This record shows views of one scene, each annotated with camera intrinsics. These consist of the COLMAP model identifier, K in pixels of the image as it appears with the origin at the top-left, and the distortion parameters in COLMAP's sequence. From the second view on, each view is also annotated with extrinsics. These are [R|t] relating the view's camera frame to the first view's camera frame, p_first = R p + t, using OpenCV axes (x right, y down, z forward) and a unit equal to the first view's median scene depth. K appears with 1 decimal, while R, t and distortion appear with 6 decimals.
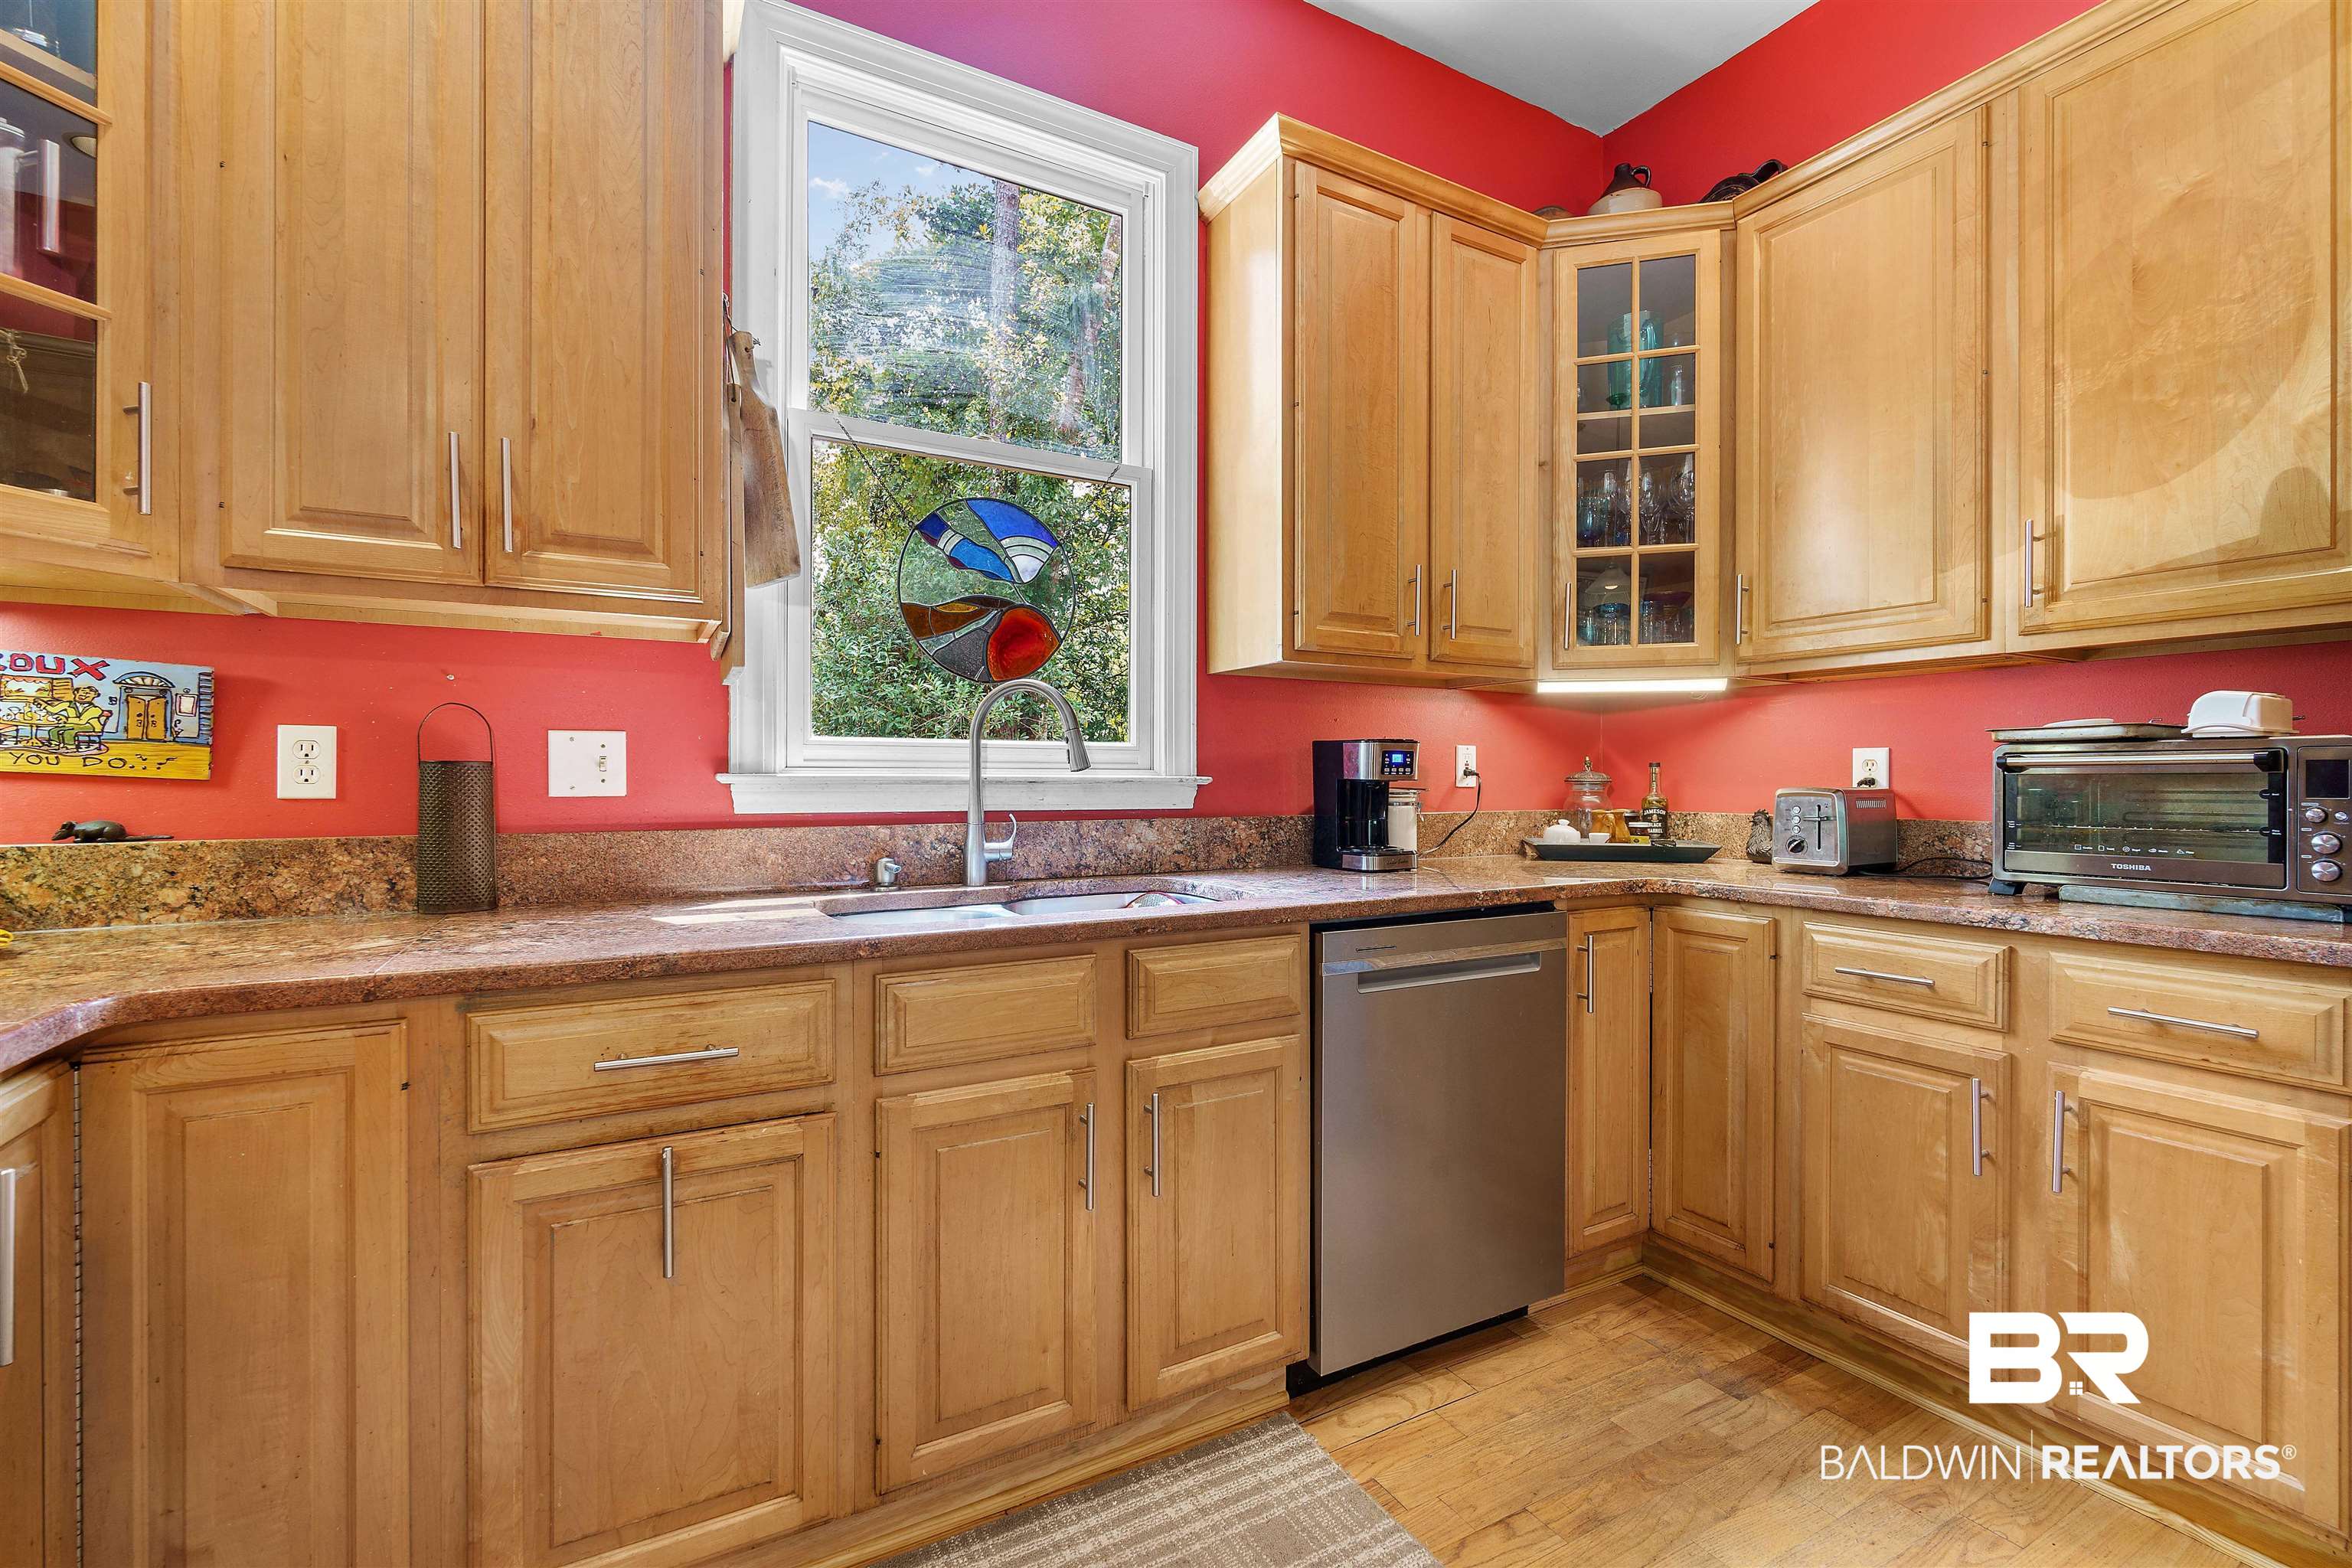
lens RADIAL K [[1019.6, 0, 1182.0], [0, 1019.6, 777.7], [0, 0, 1]] dist [0.000123, -0.000152]
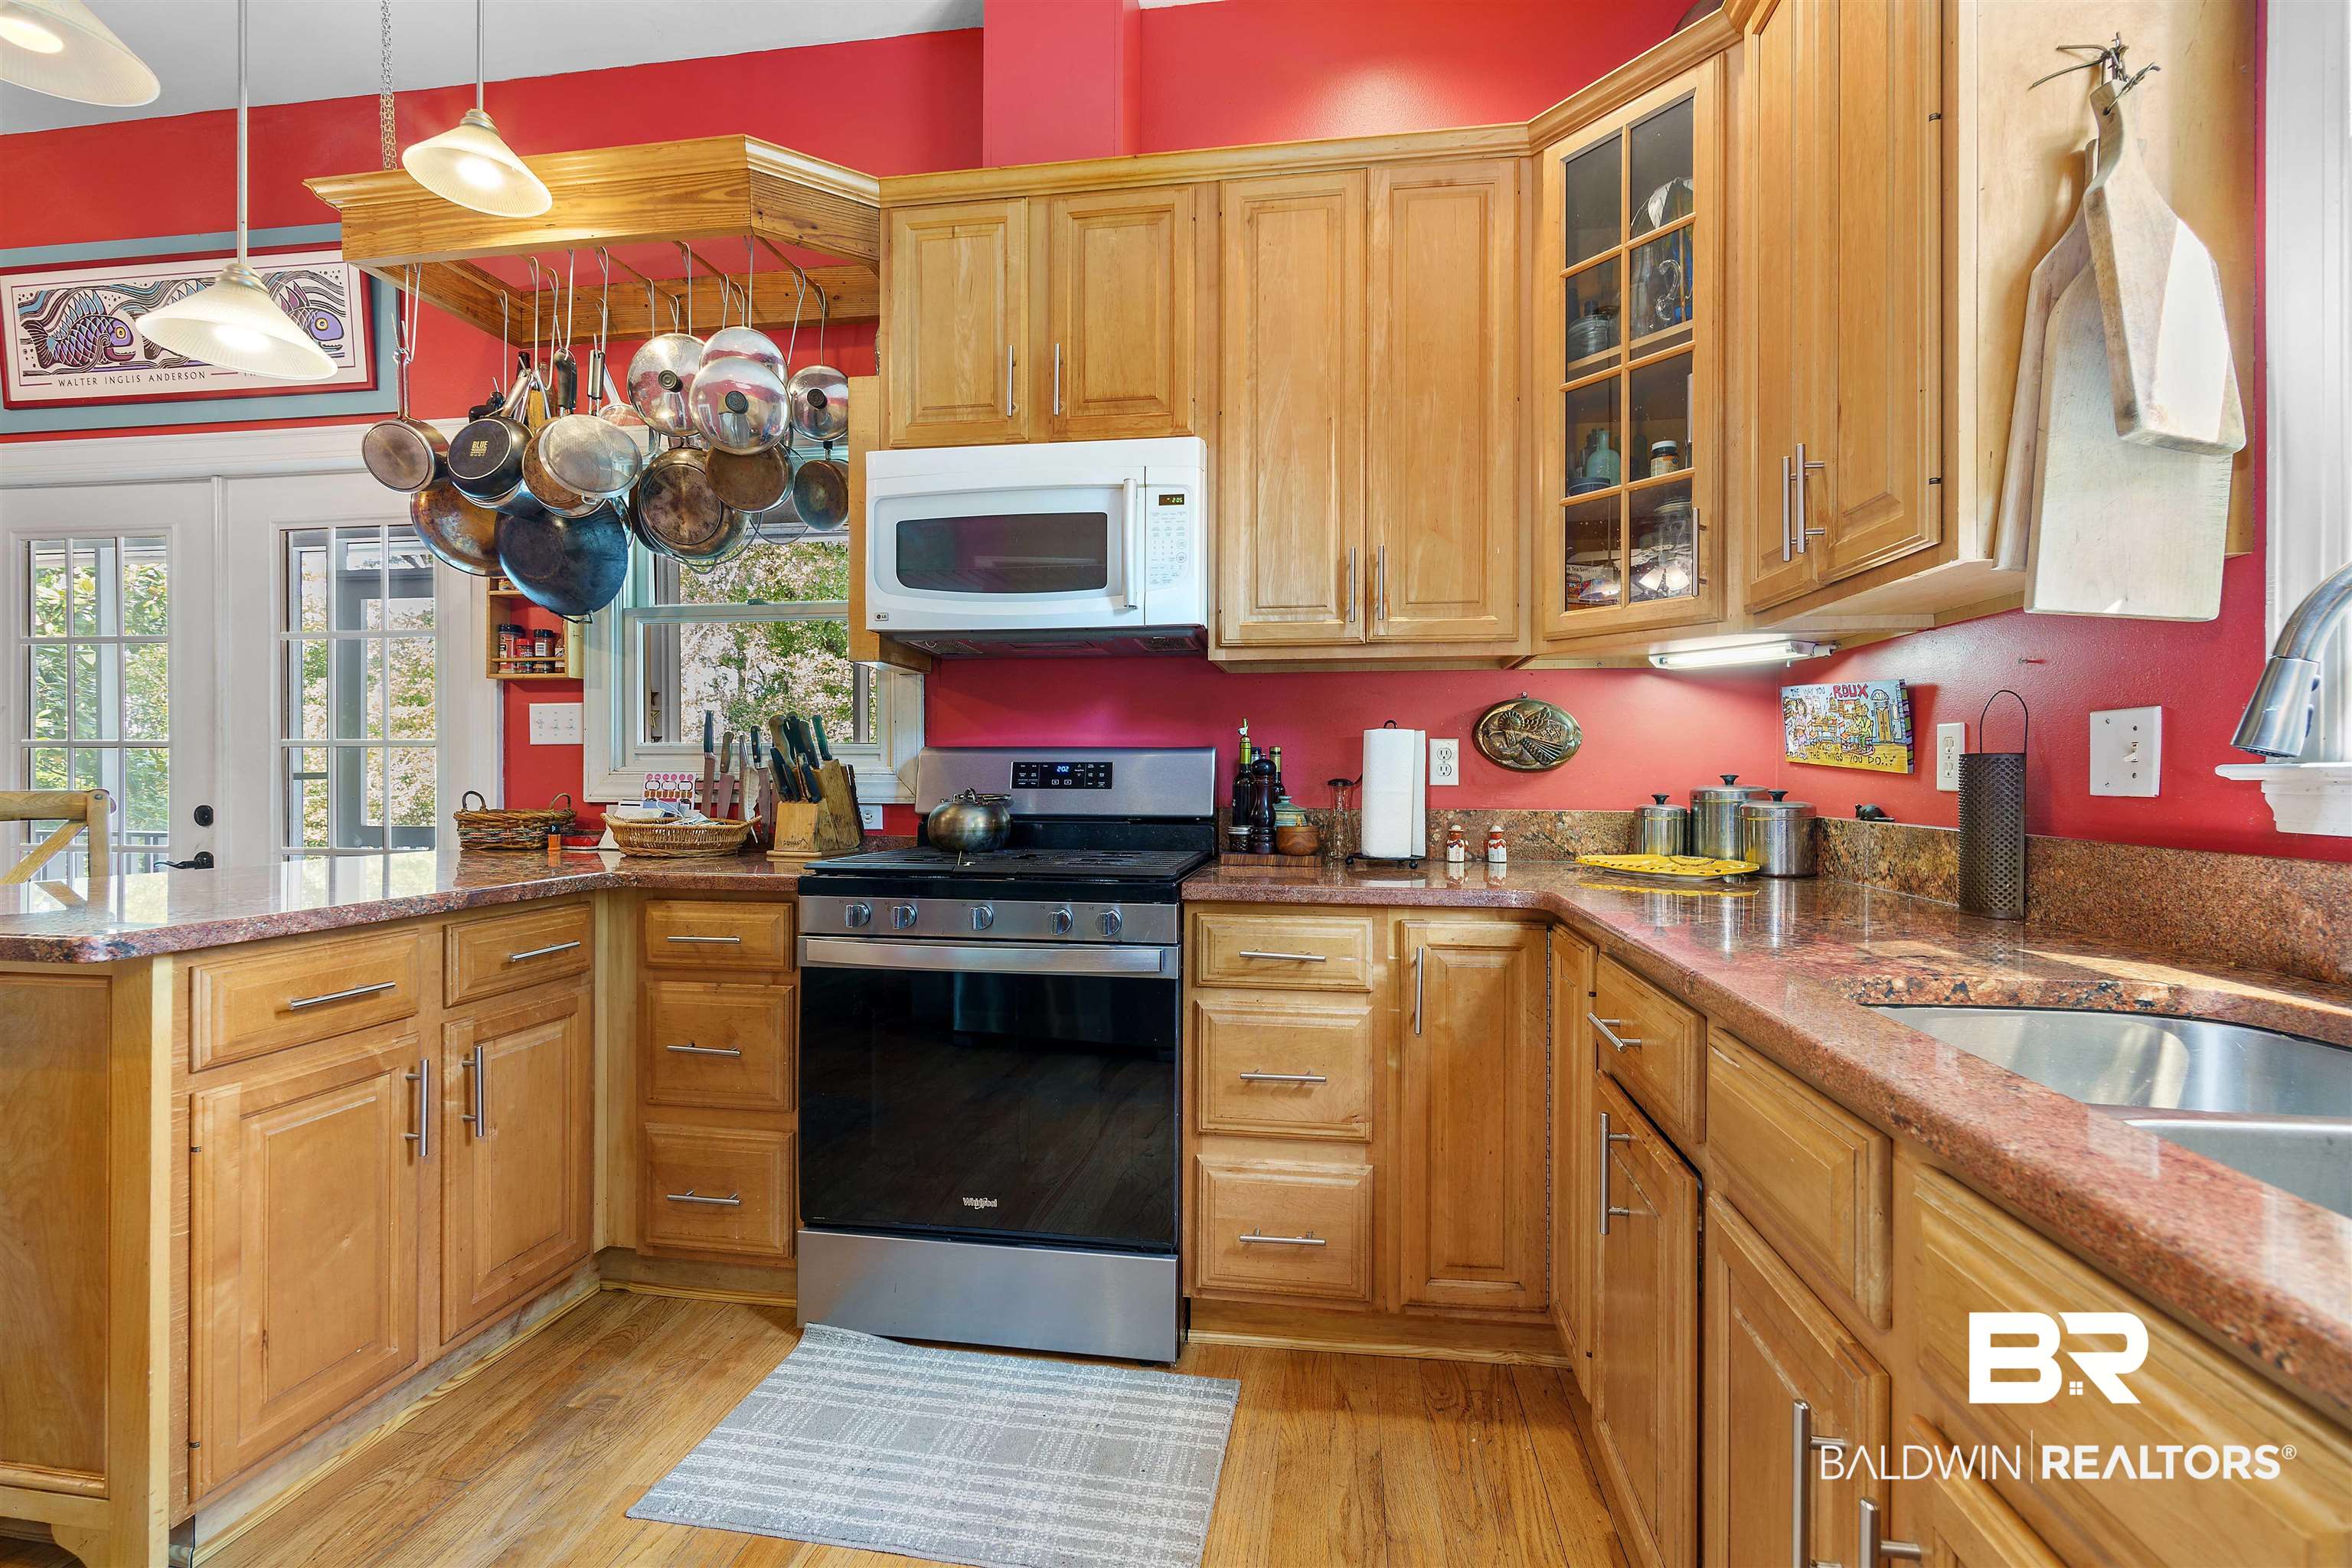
lens RADIAL K [[1019.6, 0, 1188.7], [0, 1019.6, 775.4], [0, 0, 1]] dist [0.000123, -0.000152]
pose [[-0.611026, -0.001226, -0.791610, 0.398794], [-0.004159, 0.999990, 0.001661, 0.004461], [0.791600, 0.004308, -0.611025, 0.839849]]
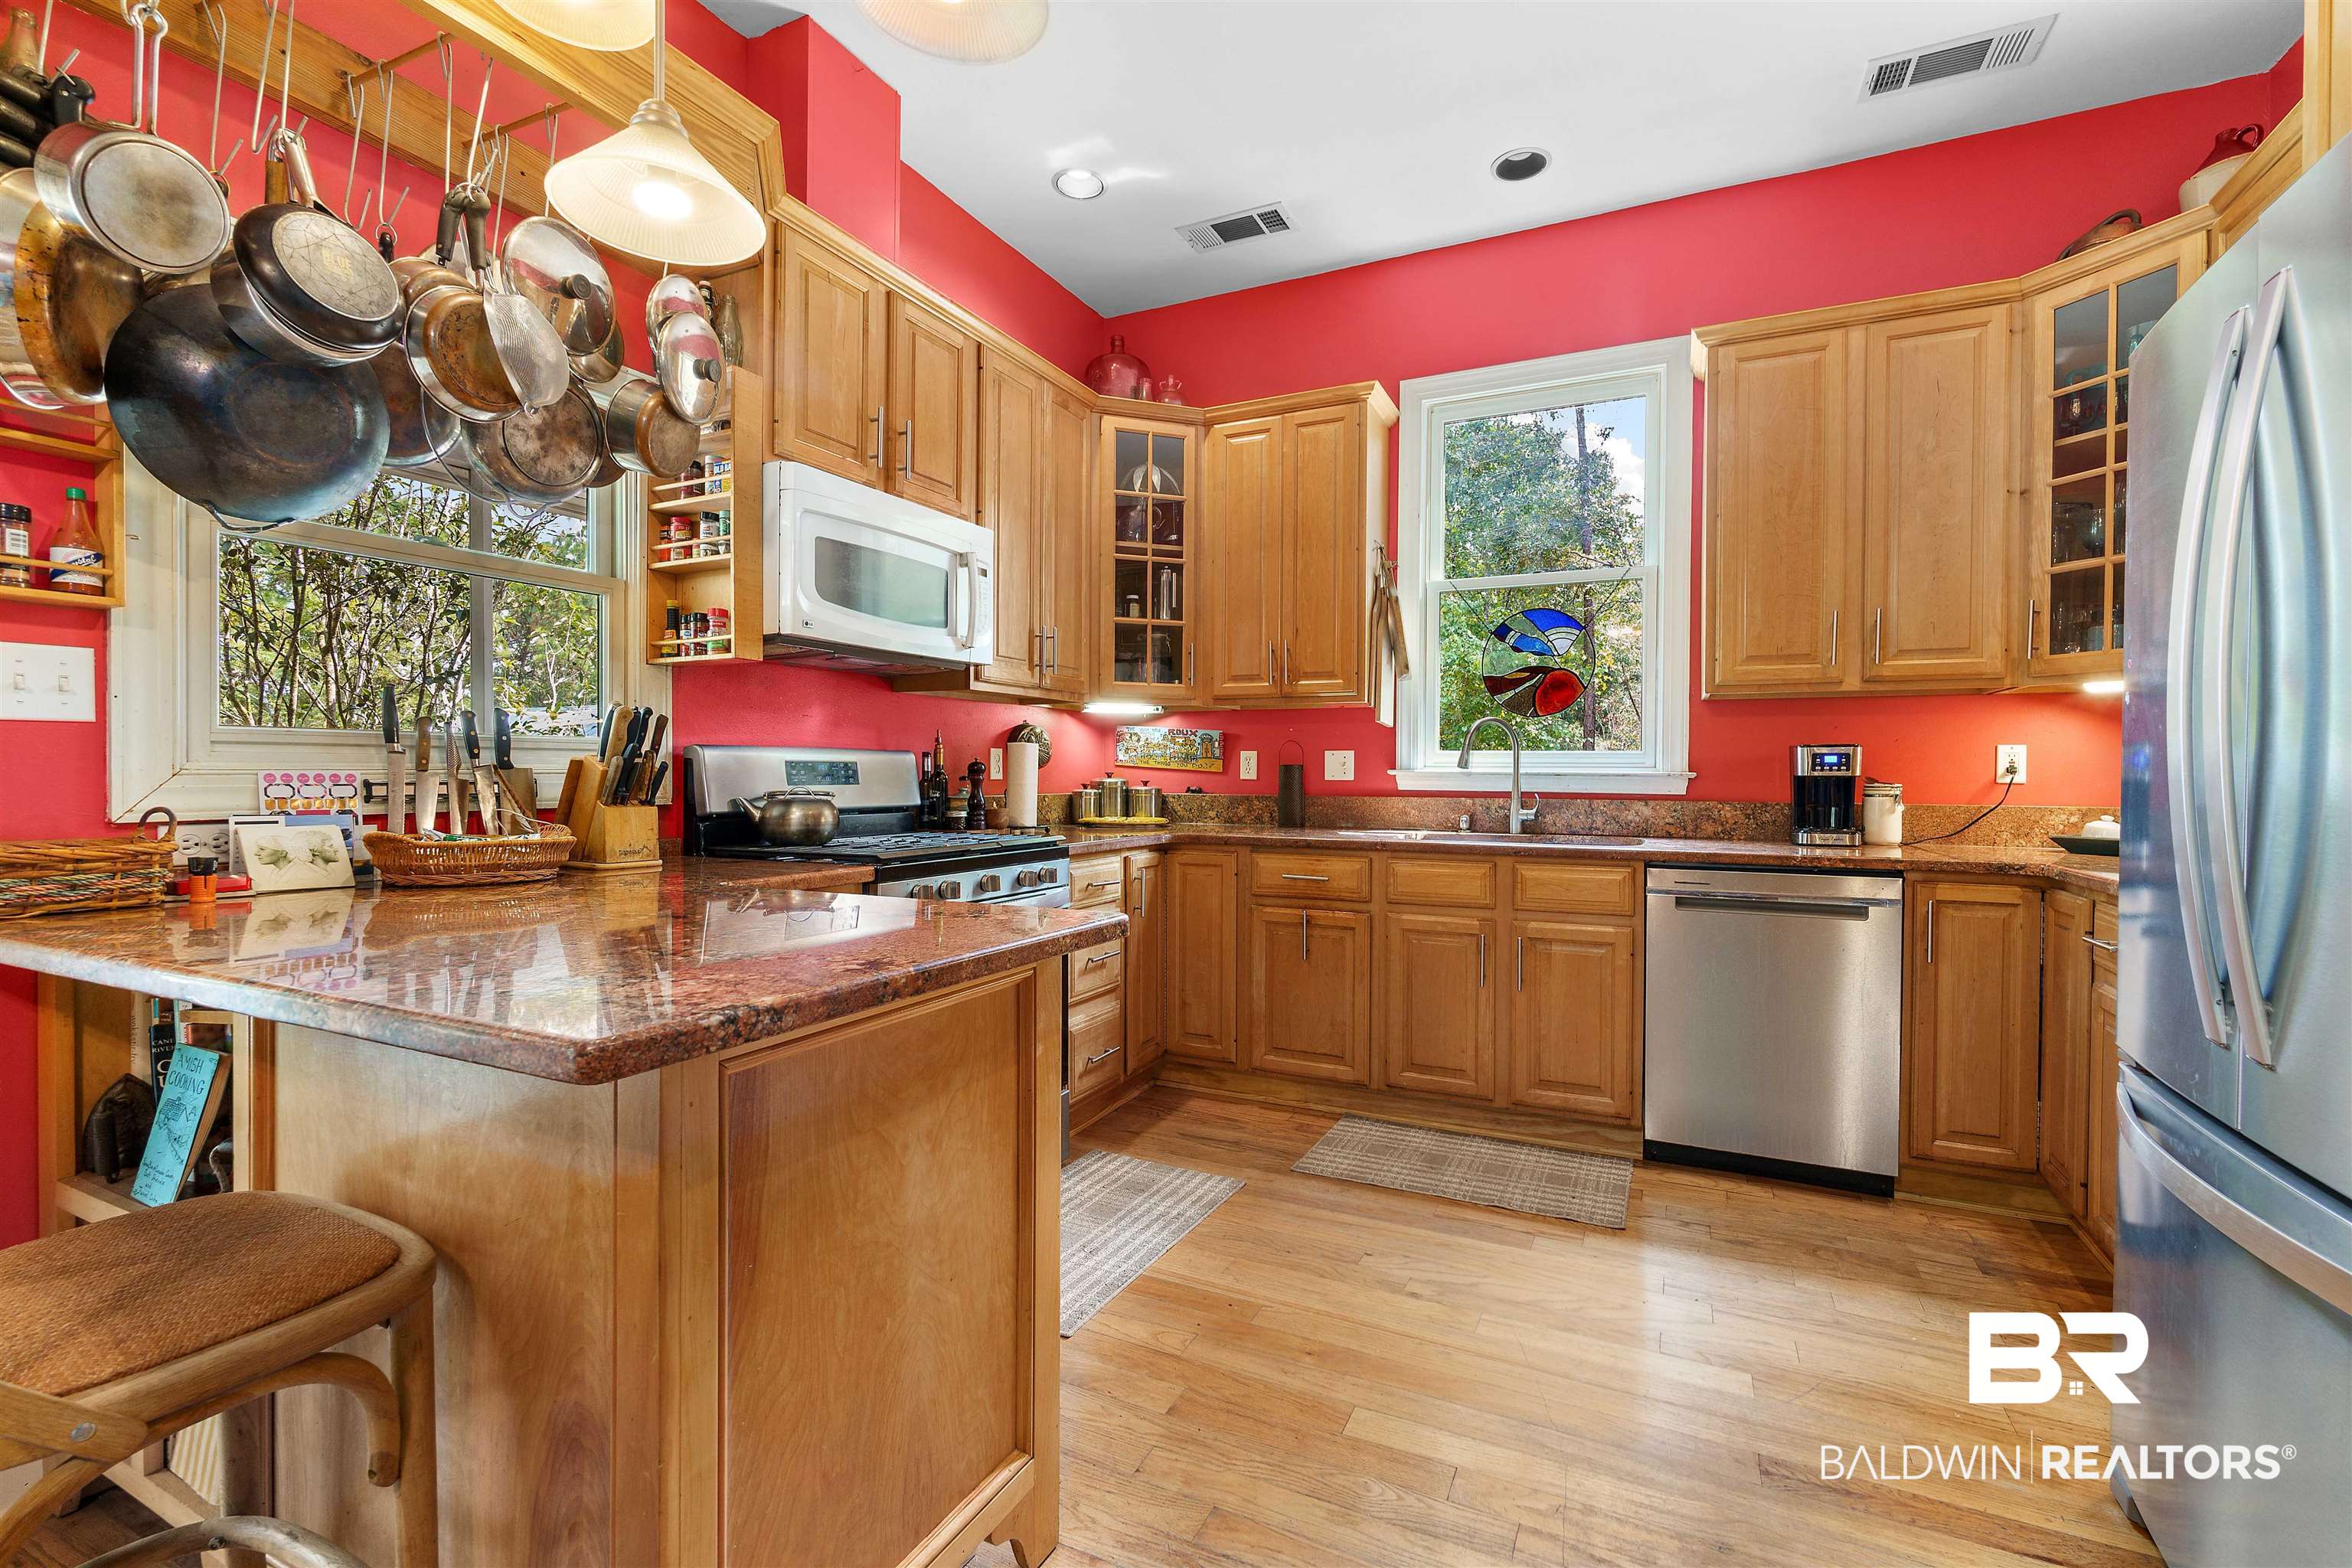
lens RADIAL K [[1019.6, 0, 1193.3], [0, 1019.6, 775.3], [0, 0, 1]] dist [0.000123, -0.000152]
pose [[0.571064, 0.005702, -0.820885, 0.968784], [-0.005321, 0.999981, 0.003245, 0.001845], [0.820888, 0.002515, 0.571084, -0.483833]]
